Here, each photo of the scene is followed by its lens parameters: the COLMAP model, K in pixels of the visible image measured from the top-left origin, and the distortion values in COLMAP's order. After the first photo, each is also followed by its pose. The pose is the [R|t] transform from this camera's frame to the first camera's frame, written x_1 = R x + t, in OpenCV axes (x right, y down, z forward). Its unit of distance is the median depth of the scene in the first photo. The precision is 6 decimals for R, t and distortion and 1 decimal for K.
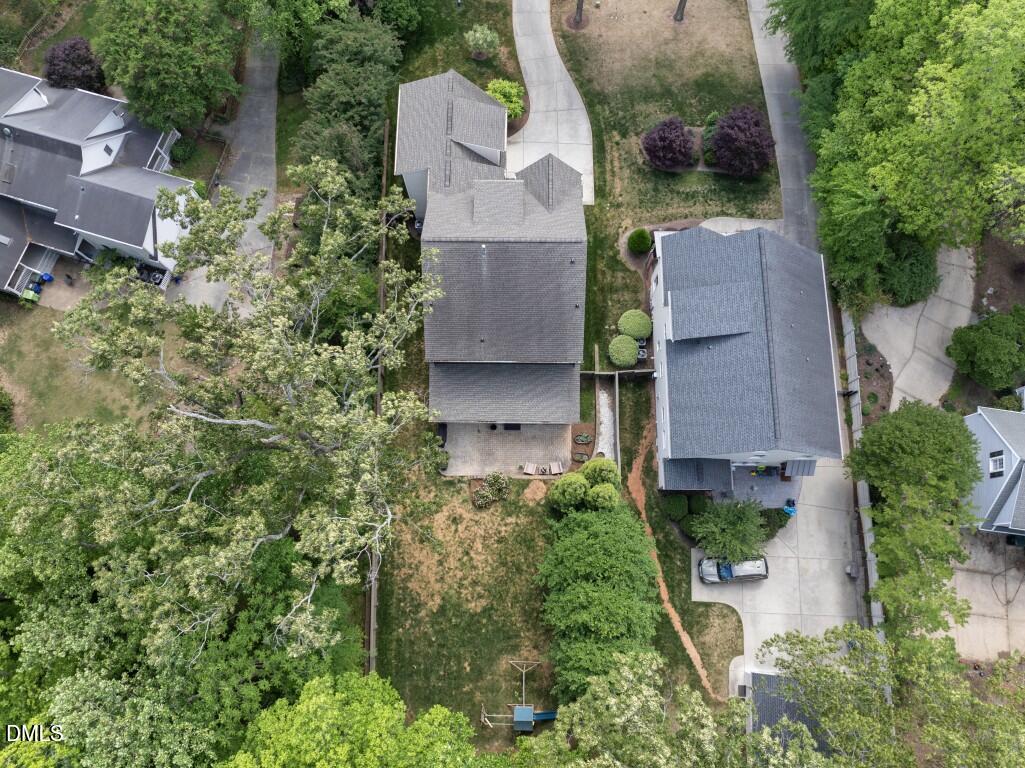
lens RADIAL K [[718.6, 0, 514.2], [0, 718.6, 381.5], [0, 0, 1]] dist [-0.054994, 0.029300]
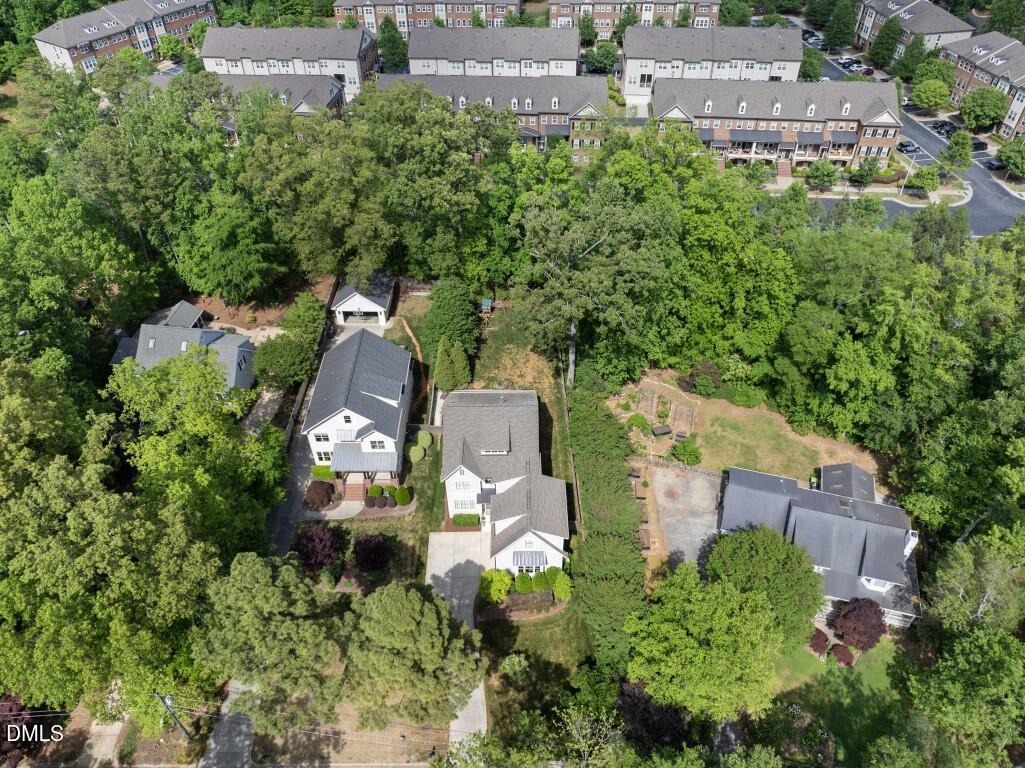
lens RADIAL K [[718.6, 0, 514.2], [0, 718.6, 381.5], [0, 0, 1]] dist [-0.054994, 0.029300]
pose [[-0.999843, 0.017297, 0.003893, -0.066600], [-0.004885, -0.479807, 0.877360, -1.423486], [0.017043, 0.877203, 0.479817, 0.087189]]
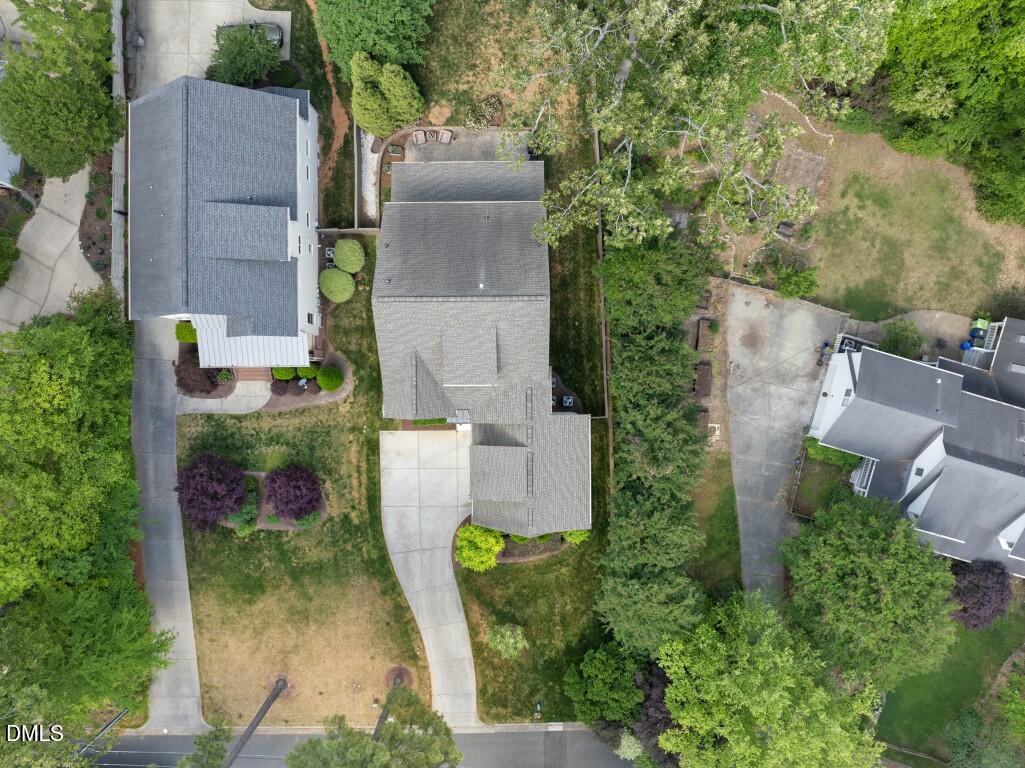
lens RADIAL K [[718.6, 0, 514.2], [0, 718.6, 381.5], [0, 0, 1]] dist [-0.054994, 0.029300]
pose [[-0.999825, 0.016585, 0.008696, -0.075243], [-0.014080, -0.971941, 0.234803, -0.434618], [0.012346, 0.234639, 0.972004, 0.100264]]
